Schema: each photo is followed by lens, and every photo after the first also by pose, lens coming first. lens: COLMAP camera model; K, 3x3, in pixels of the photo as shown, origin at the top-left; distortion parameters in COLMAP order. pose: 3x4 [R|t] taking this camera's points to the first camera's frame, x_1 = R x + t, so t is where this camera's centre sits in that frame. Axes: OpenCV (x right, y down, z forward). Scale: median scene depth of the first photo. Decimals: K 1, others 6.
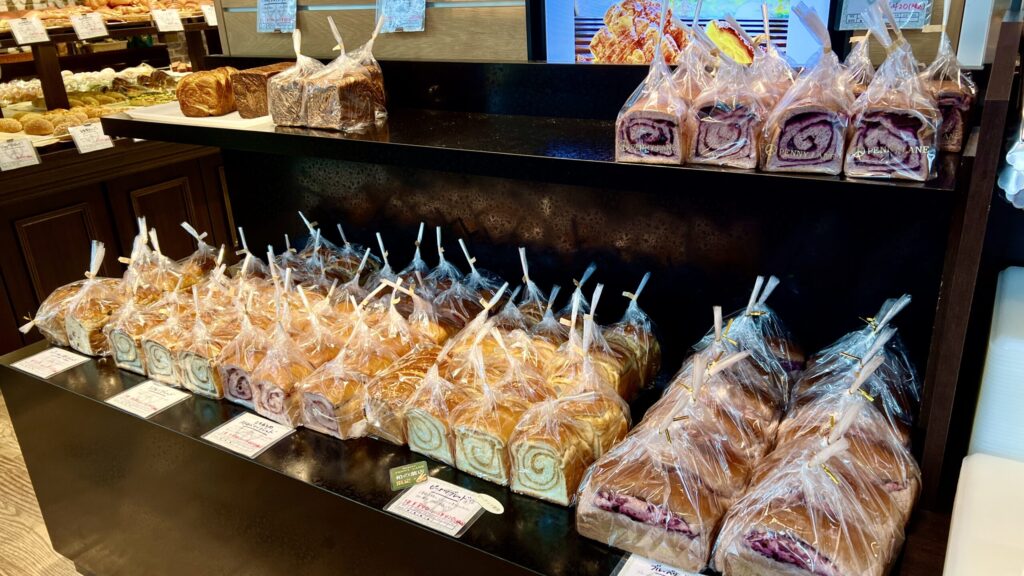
lens RADIAL K [[793.7, 0, 512.0], [0, 793.7, 288.0], [0, 0, 1]] dist [-0.001821, -0.000801]
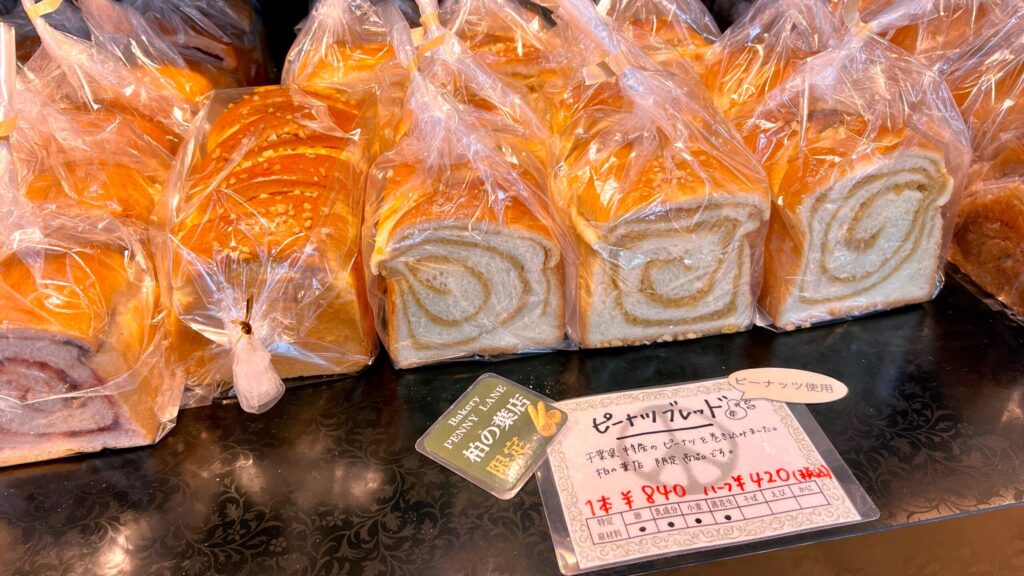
lens RADIAL K [[793.7, 0, 512.0], [0, 793.7, 288.0], [0, 0, 1]] dist [-0.001821, -0.000801]
pose [[0.743866, -0.365196, 0.559728, -0.280120], [0.251406, 0.928892, 0.271945, 0.104650], [-0.619241, -0.061571, 0.782783, 0.771412]]
